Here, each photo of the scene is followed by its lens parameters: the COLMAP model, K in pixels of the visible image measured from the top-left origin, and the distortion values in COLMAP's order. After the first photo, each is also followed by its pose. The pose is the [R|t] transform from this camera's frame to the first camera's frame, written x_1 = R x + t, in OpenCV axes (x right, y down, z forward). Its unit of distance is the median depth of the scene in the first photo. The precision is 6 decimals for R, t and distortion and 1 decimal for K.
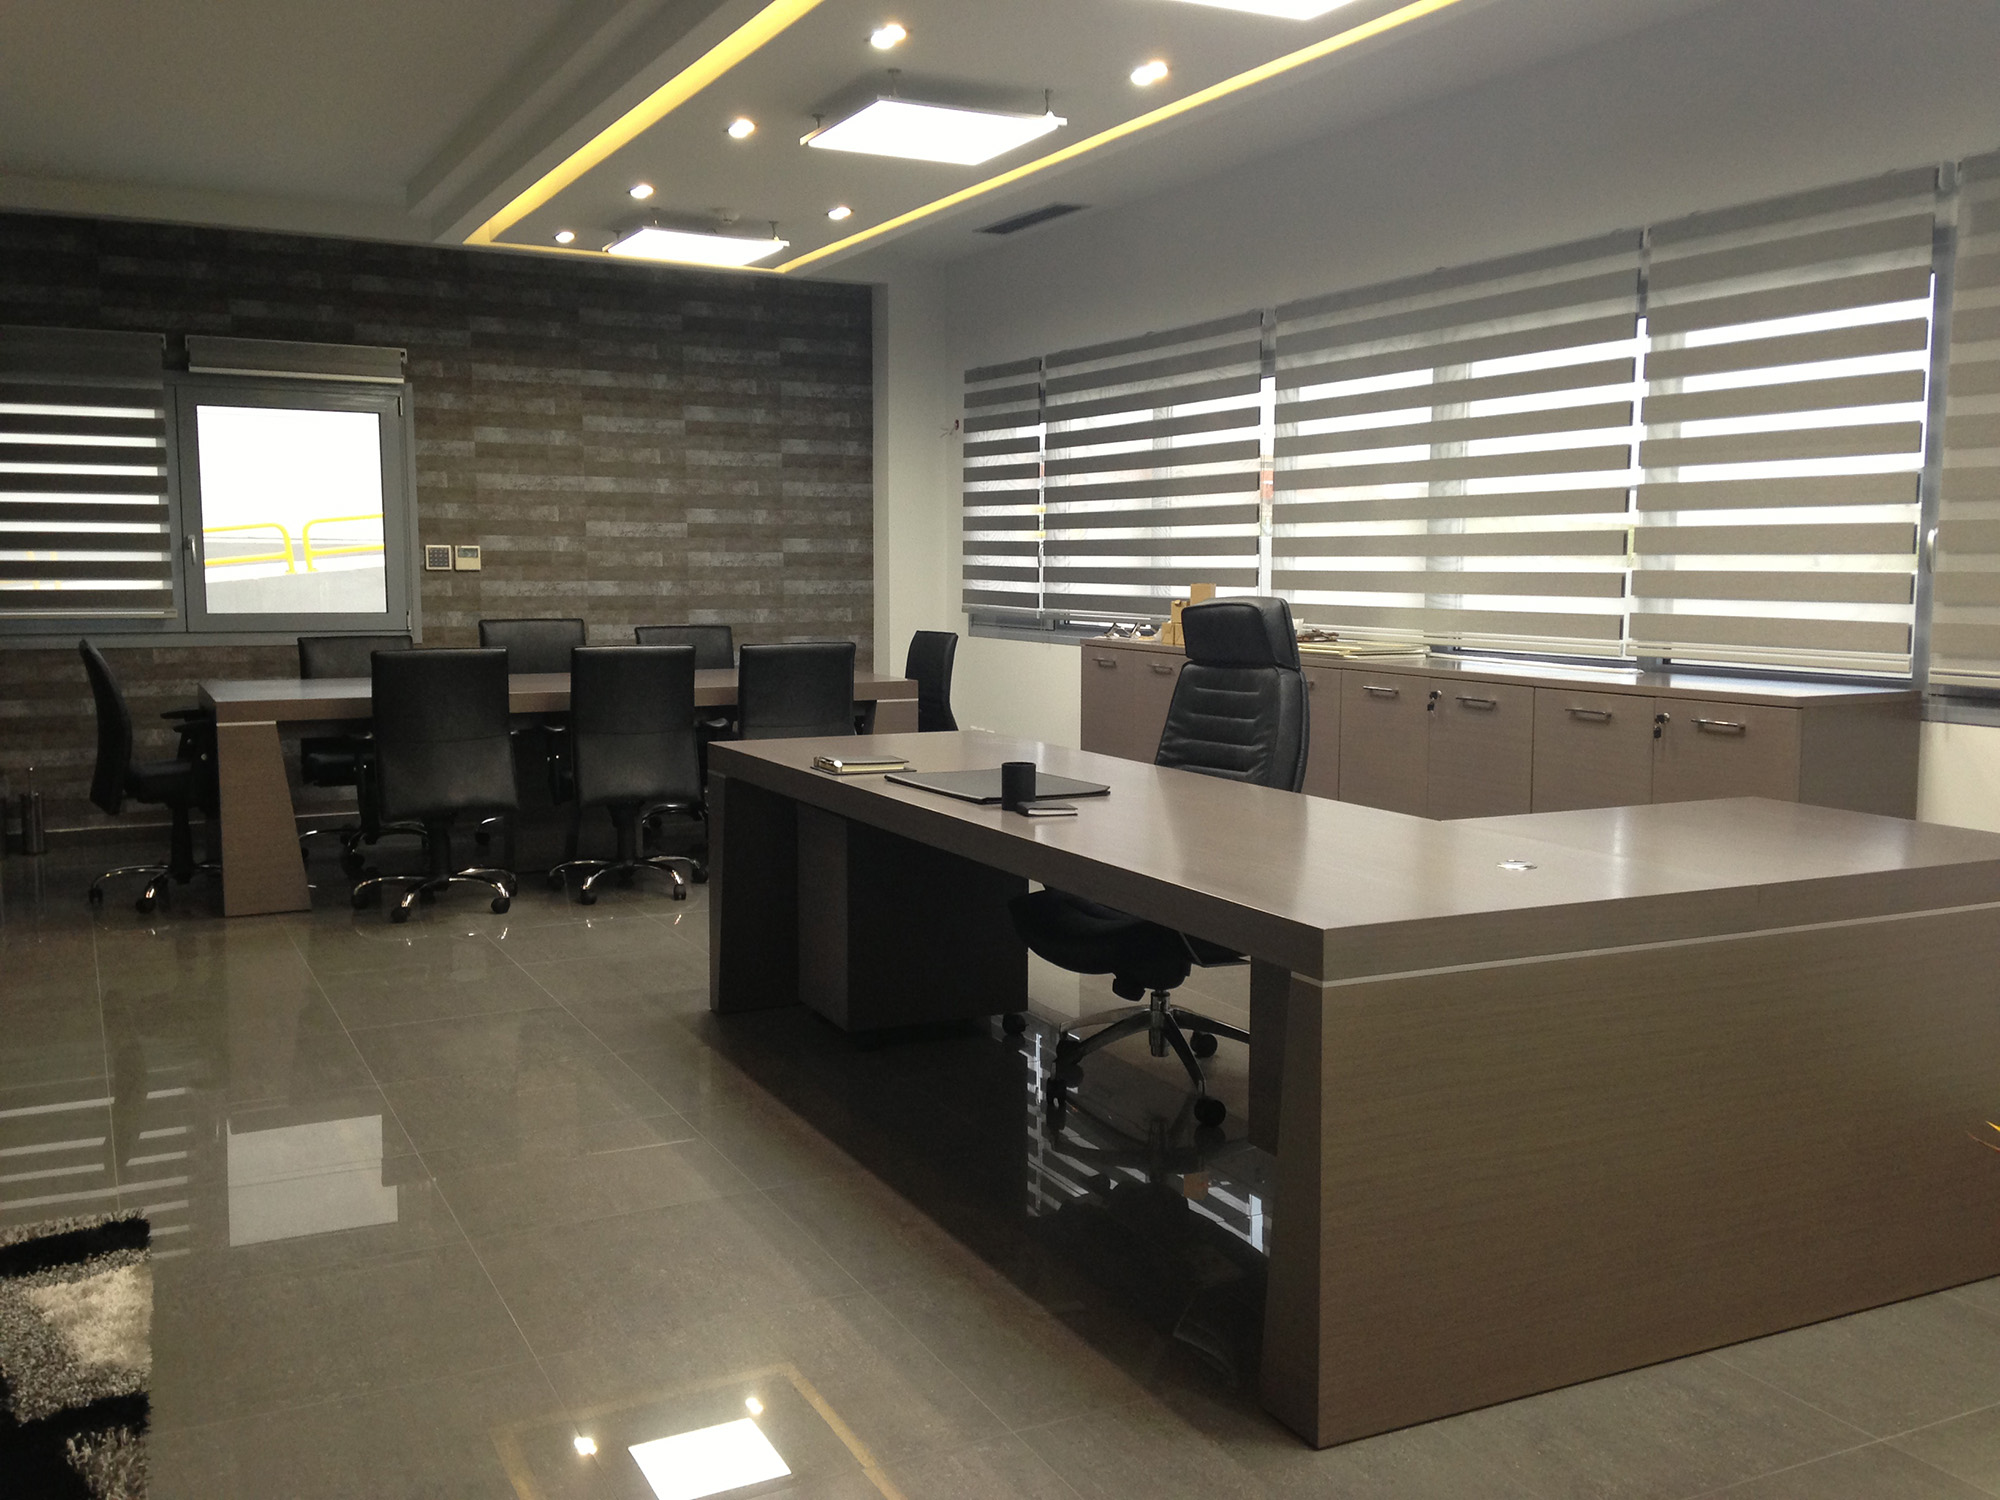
lens RADIAL K [[1810.4, 0, 1005.1], [0, 1810.4, 742.6], [0, 0, 1]] dist [0.205252, -0.321201]
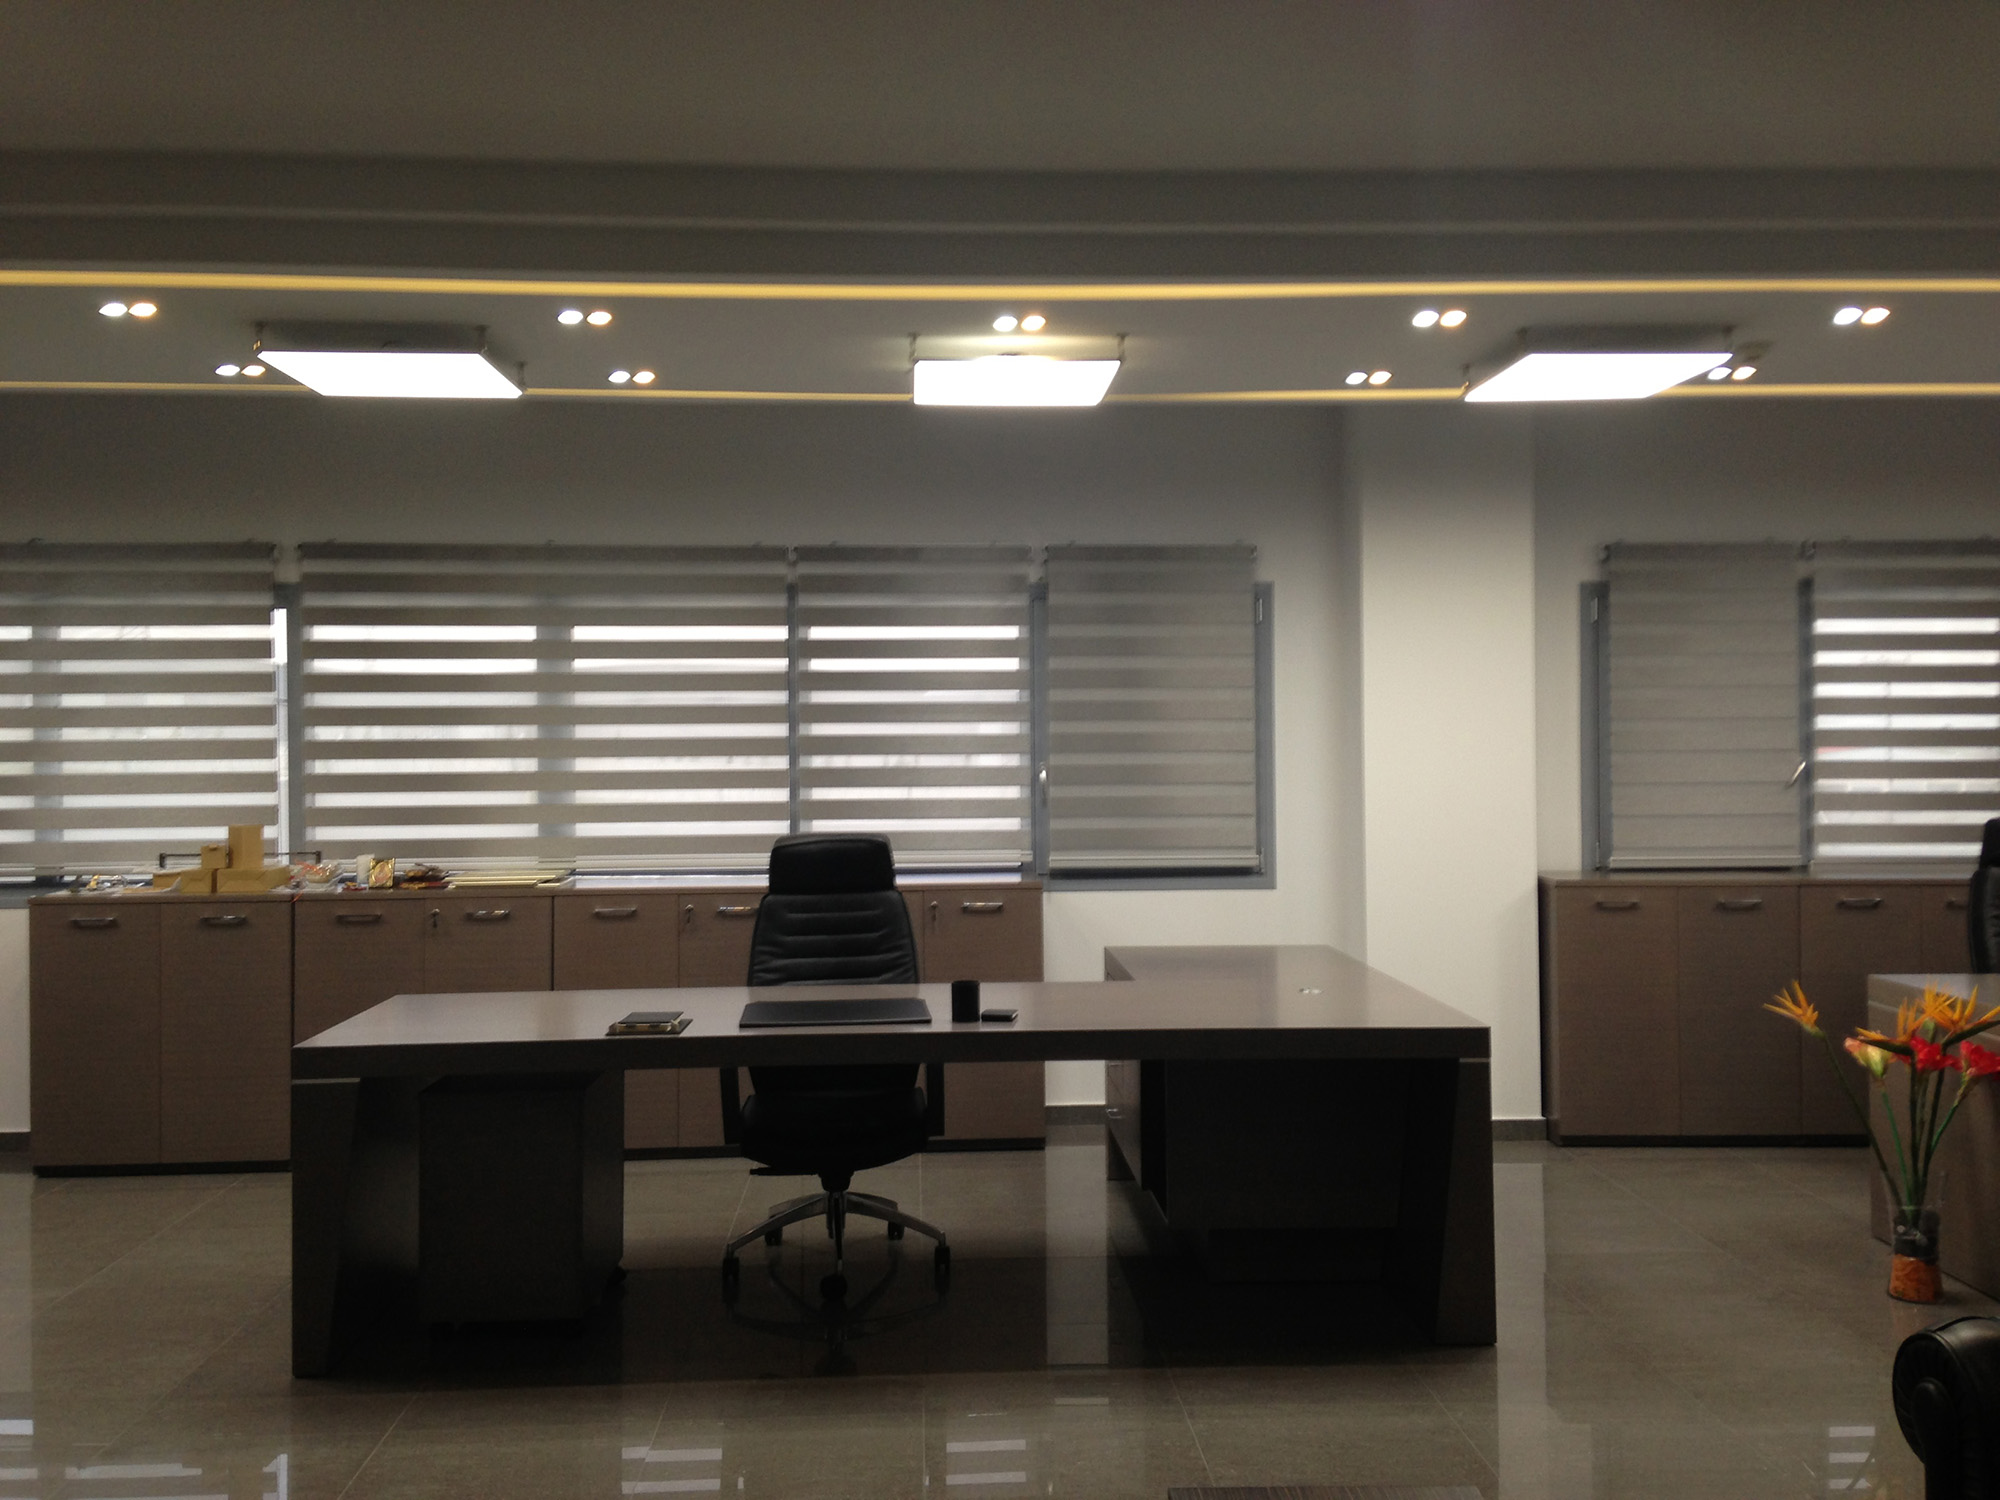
lens RADIAL K [[1810.4, 0, 1005.1], [0, 1810.4, 742.6], [0, 0, 1]] dist [0.205252, -0.321201]
pose [[0.405090, -0.008336, 0.914239, -0.913087], [0.101629, 0.994172, -0.035966, -0.084621], [-0.908611, 0.107483, 0.403576, 0.397704]]
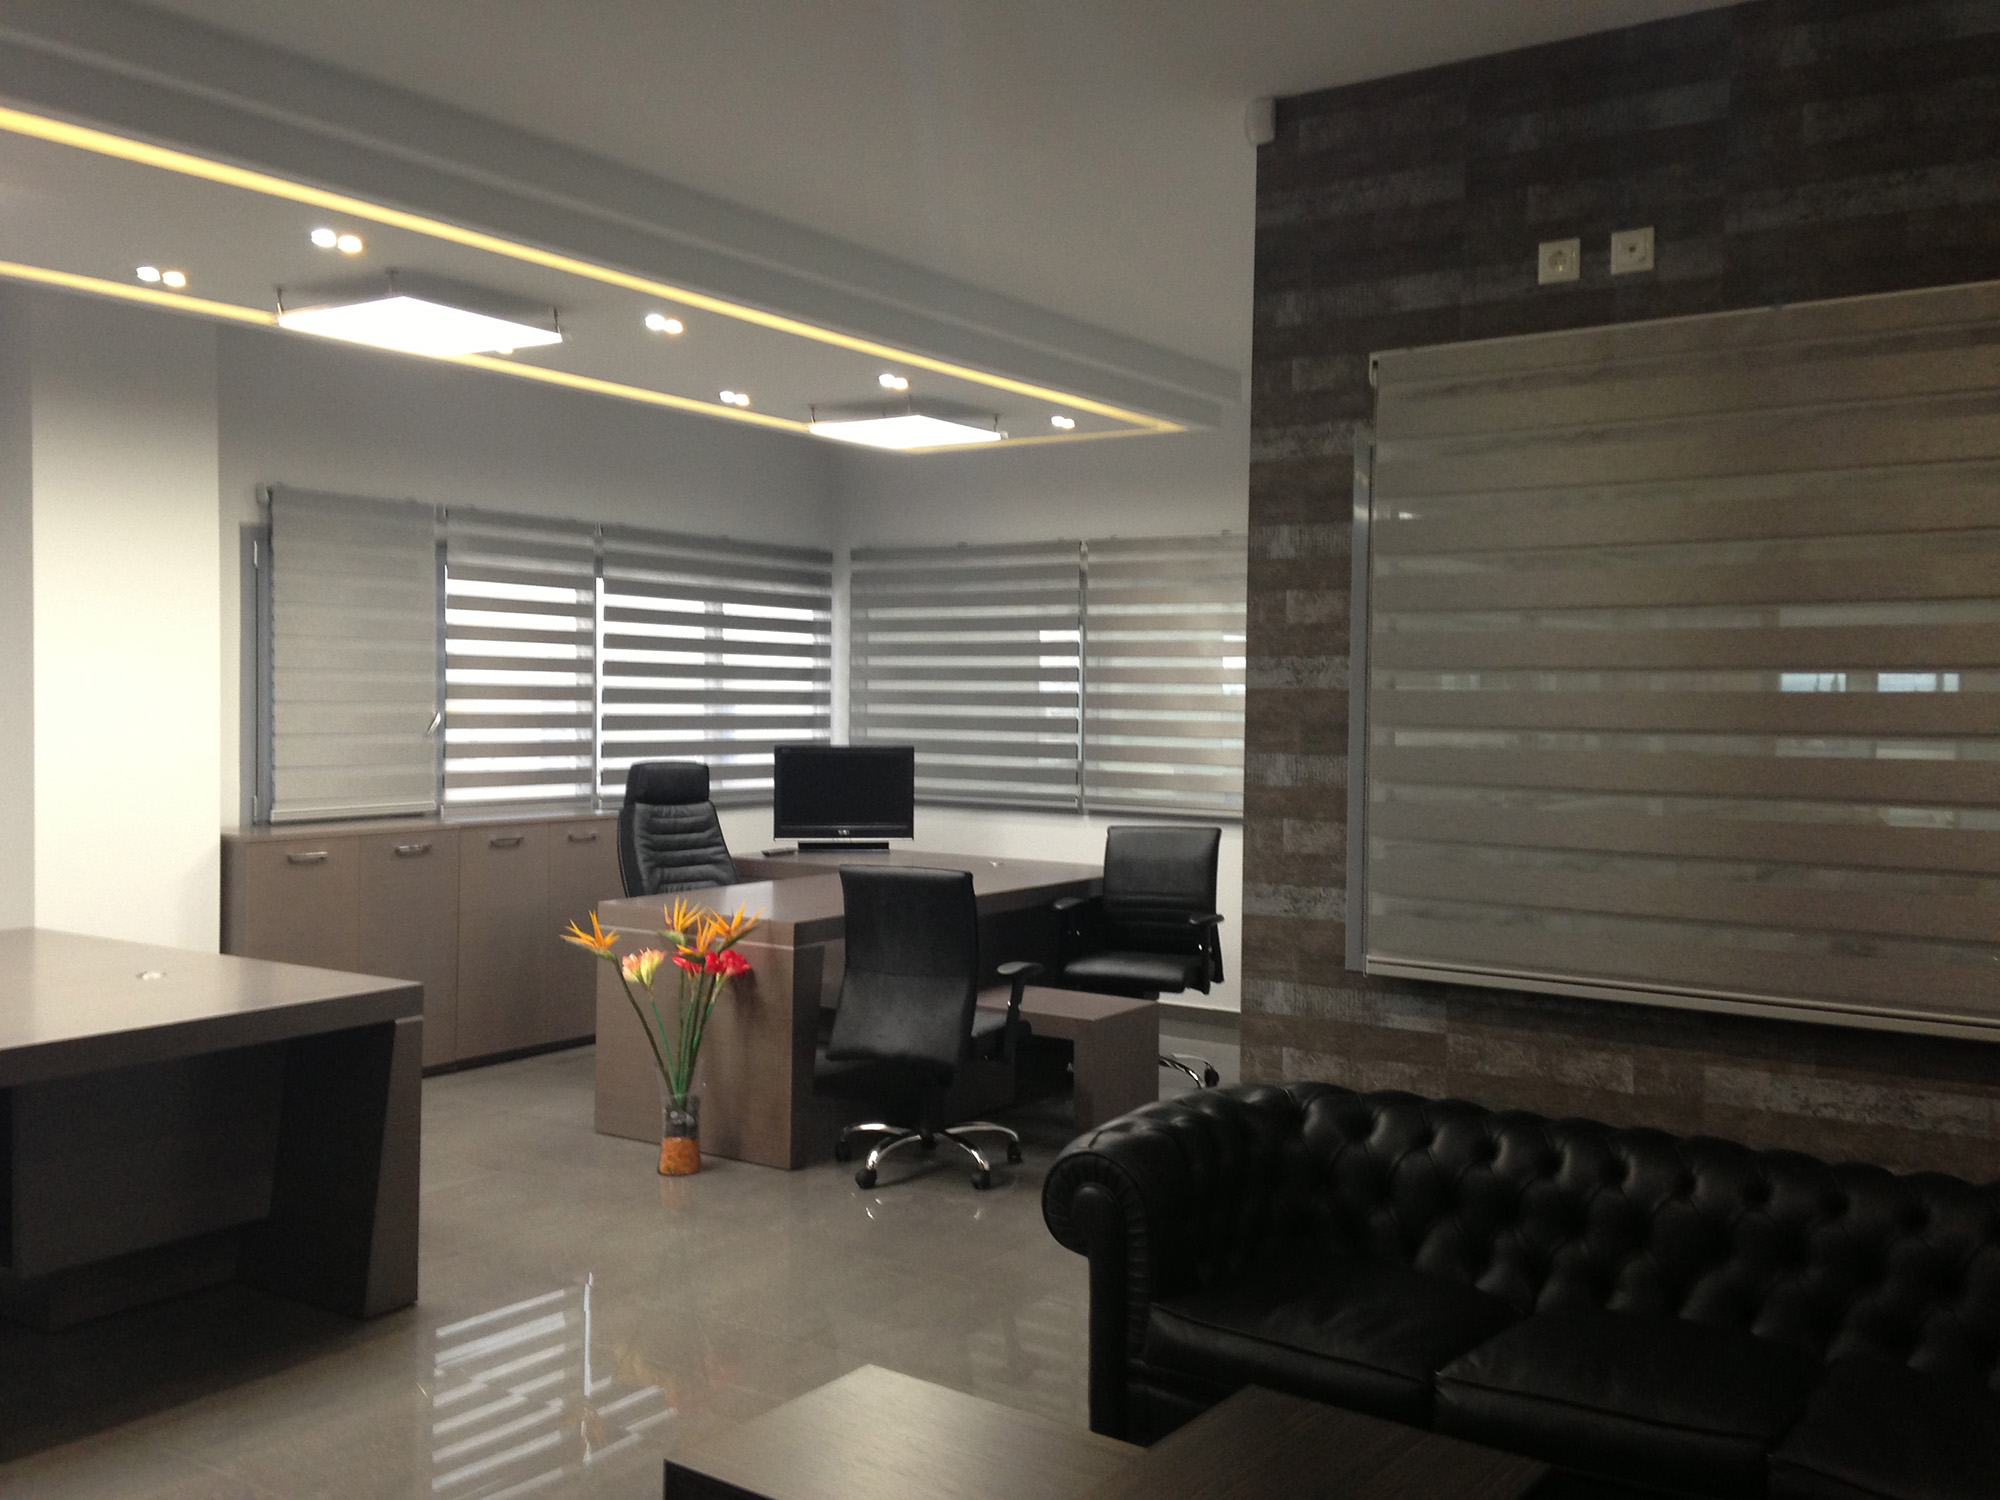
lens RADIAL K [[1810.4, 0, 1005.1], [0, 1810.4, 742.6], [0, 0, 1]] dist [0.205252, -0.321201]
pose [[-0.480819, -0.033800, 0.876168, -0.903241], [0.075405, 0.993961, 0.079724, -0.123281], [-0.873572, 0.104400, -0.475367, 0.760253]]
